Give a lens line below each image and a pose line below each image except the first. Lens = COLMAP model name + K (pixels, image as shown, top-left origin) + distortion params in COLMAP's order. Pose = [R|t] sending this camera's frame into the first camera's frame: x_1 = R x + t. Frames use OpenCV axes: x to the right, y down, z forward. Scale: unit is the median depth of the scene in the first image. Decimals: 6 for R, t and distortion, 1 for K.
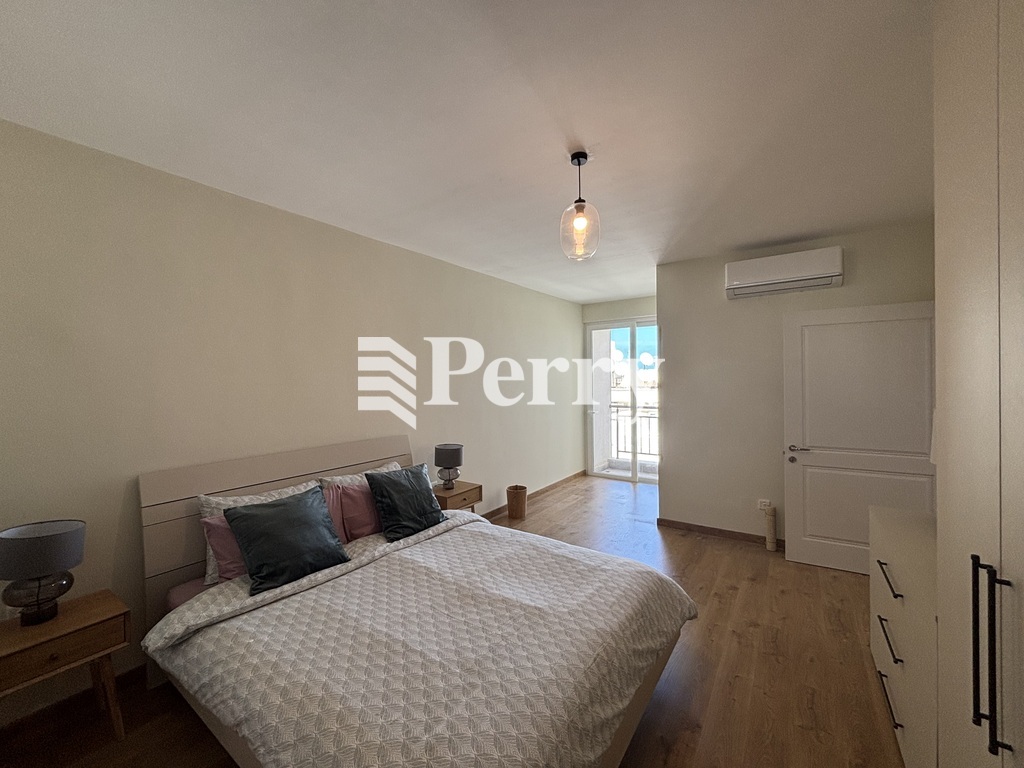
lens RADIAL K [[410.5, 0, 512.0], [0, 410.5, 384.0], [0, 0, 1]] dist [0.001221, 0.000424]
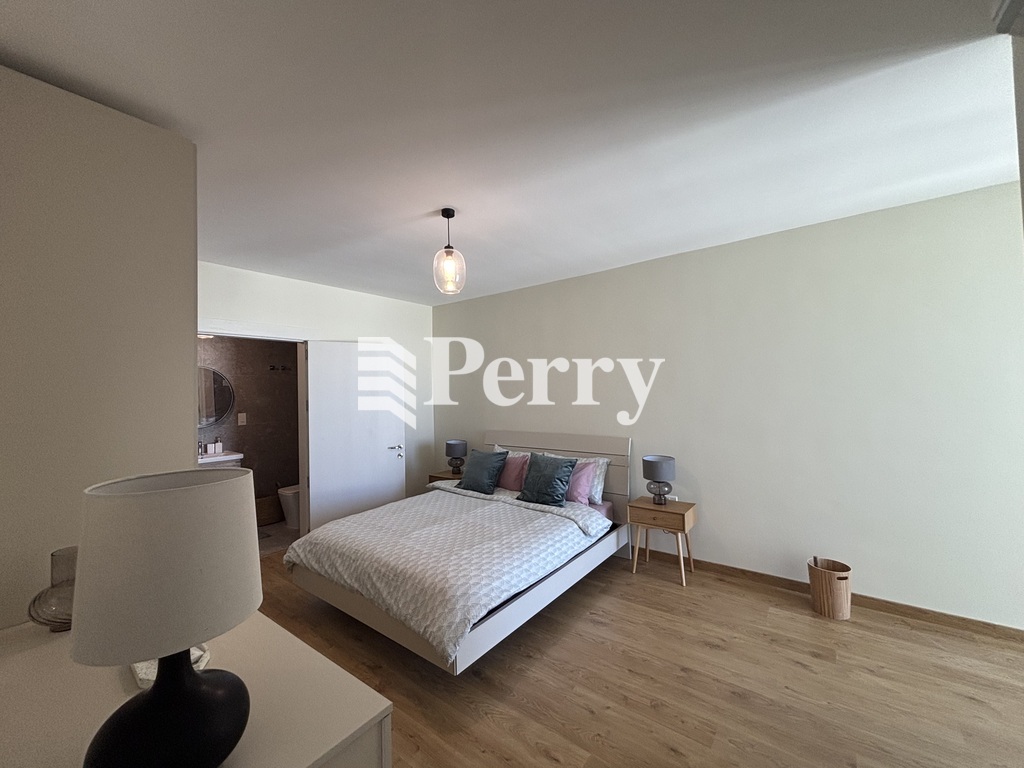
lens RADIAL K [[410.5, 0, 512.0], [0, 410.5, 384.0], [0, 0, 1]] dist [0.001221, 0.000424]
pose [[-0.054933, -0.003064, -0.998485, 1.372511], [0.016685, 0.999853, -0.003986, -0.028985], [0.998351, -0.016878, -0.054873, 1.245046]]
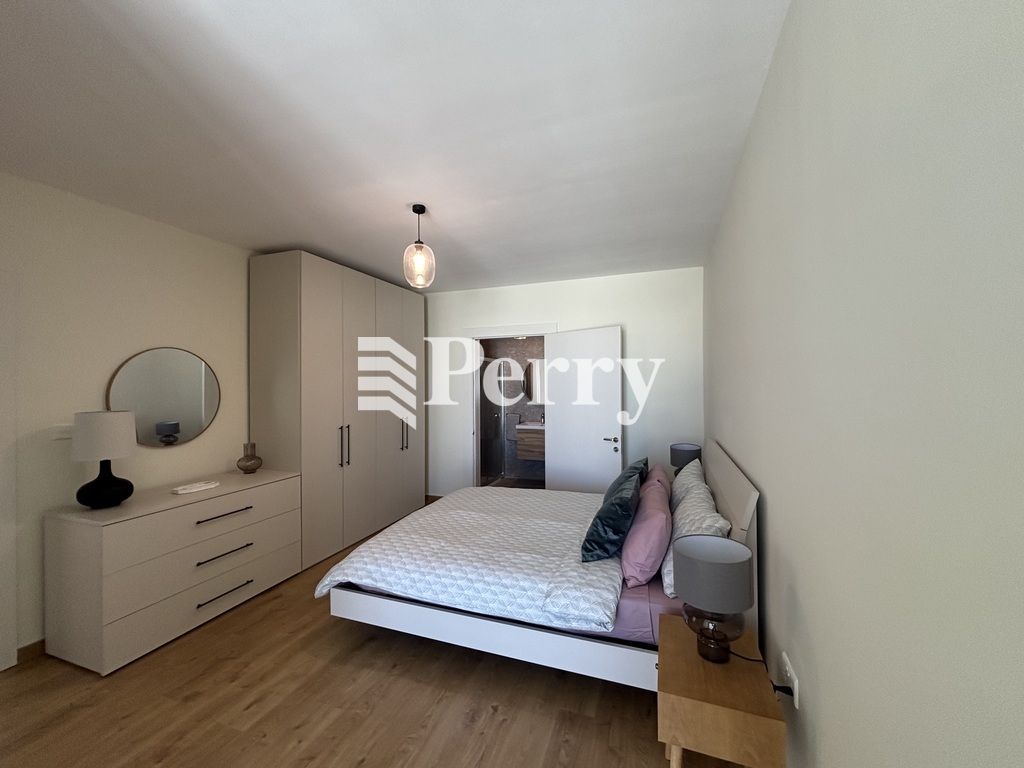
lens RADIAL K [[410.5, 0, 512.0], [0, 410.5, 384.0], [0, 0, 1]] dist [0.001221, 0.000424]
pose [[-0.968731, 0.020694, -0.247249, 0.209259], [0.017490, 0.999732, 0.015145, -0.021163], [0.247496, 0.010347, -0.968834, 2.296021]]
